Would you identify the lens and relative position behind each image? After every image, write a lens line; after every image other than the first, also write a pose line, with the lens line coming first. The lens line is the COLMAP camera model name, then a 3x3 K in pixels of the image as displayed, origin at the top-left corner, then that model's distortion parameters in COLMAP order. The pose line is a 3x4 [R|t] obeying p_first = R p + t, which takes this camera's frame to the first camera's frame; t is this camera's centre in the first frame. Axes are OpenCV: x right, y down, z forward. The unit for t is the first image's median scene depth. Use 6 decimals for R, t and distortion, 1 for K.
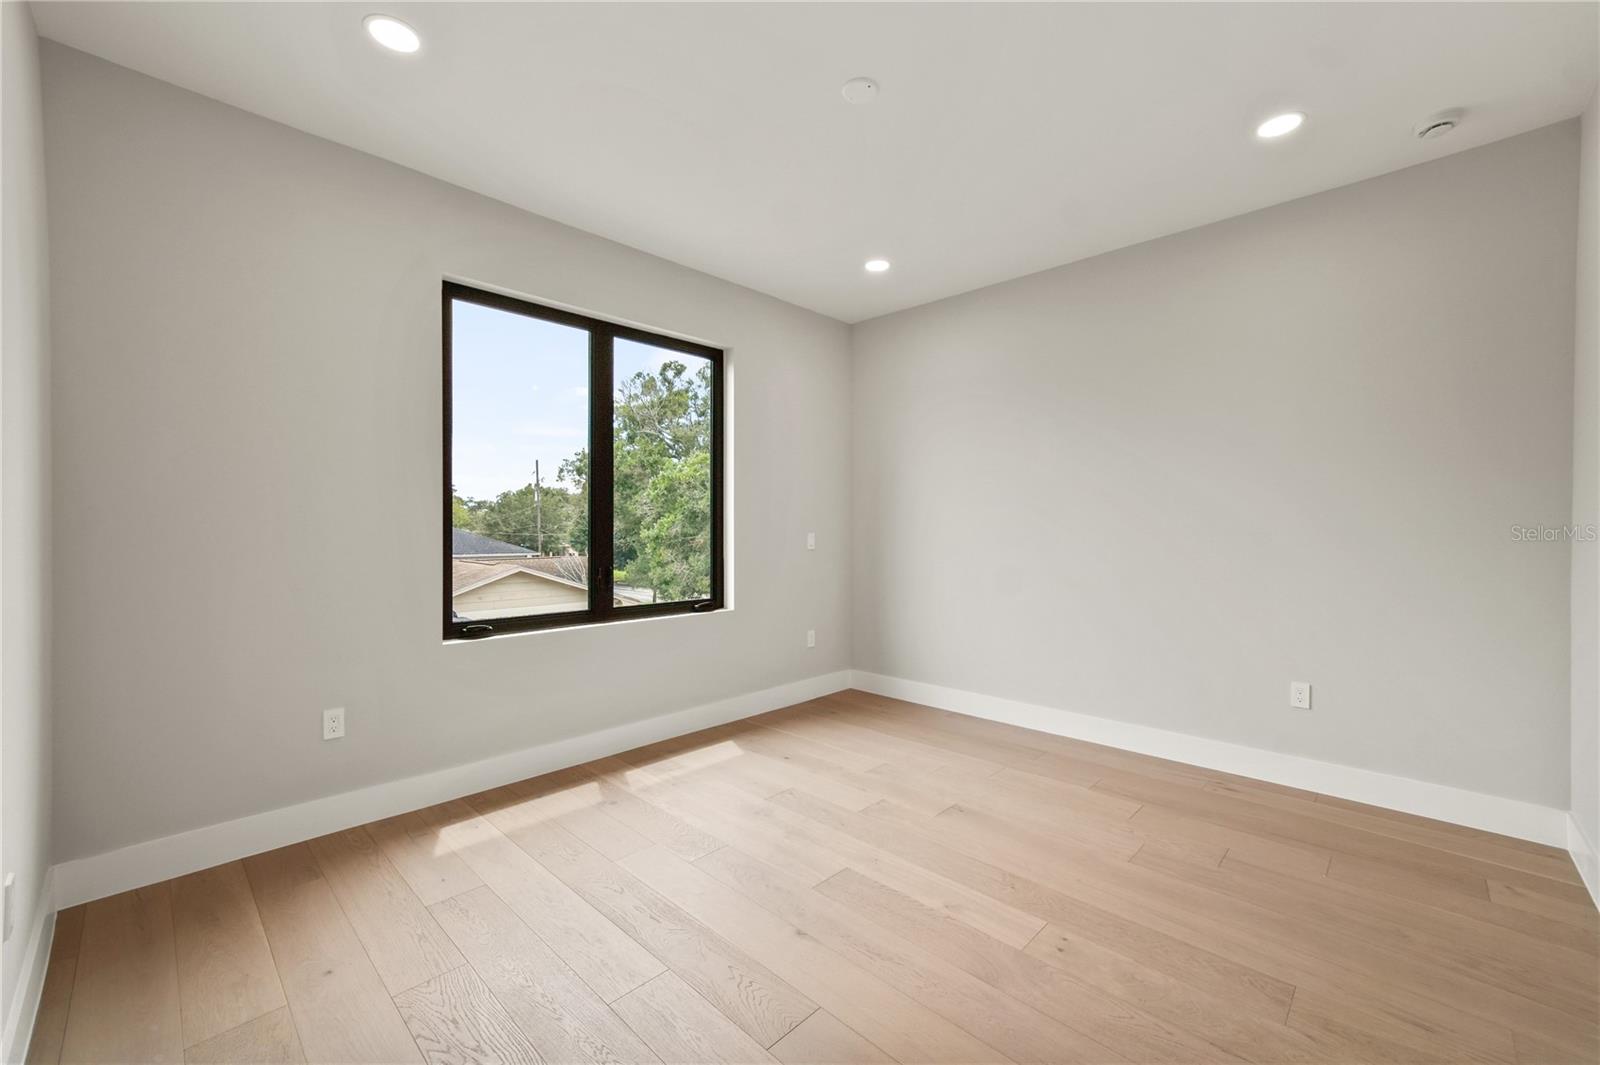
lens RADIAL K [[654.5, 0, 800.0], [0, 654.5, 532.5], [0, 0, 1]] dist [0.000489, -0.000074]
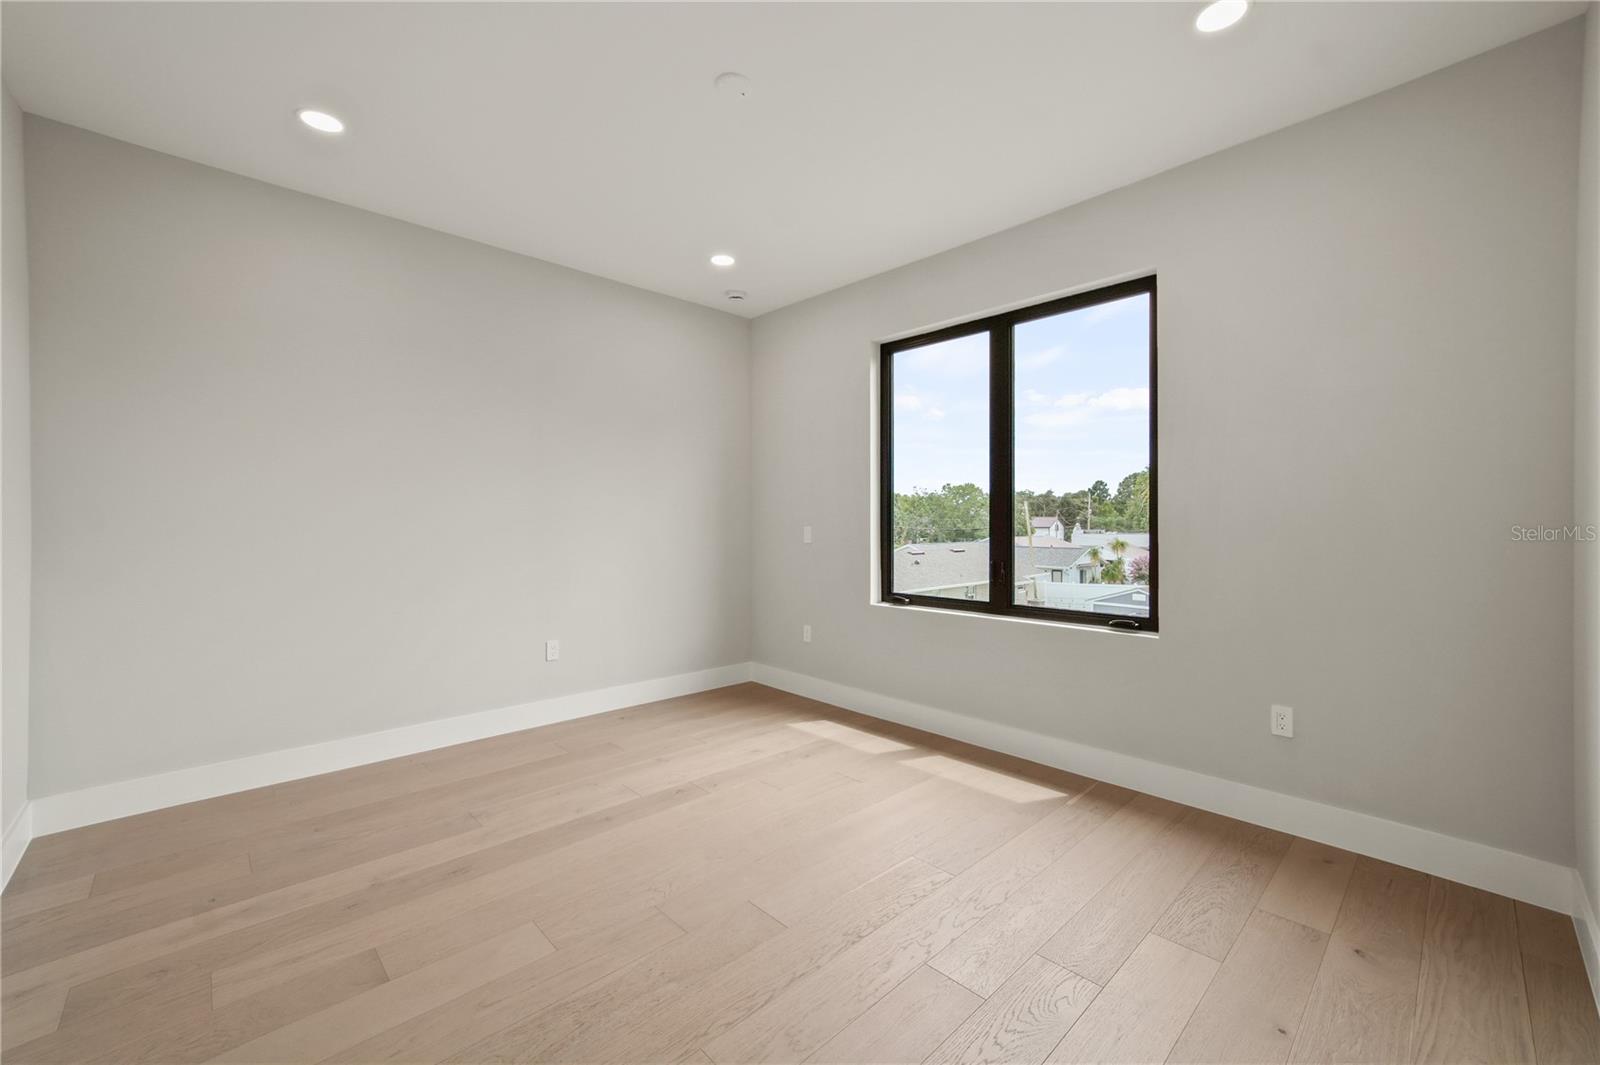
lens RADIAL K [[649.8, 0, 798.9], [0, 649.8, 520.1], [0, 0, 1]] dist [-0.002828, -0.000200]
pose [[-0.039329, -0.000840, -0.999226, 0.733149], [-0.012073, 0.999927, -0.000365, -0.005175], [0.999153, 0.012050, -0.039336, 0.764888]]
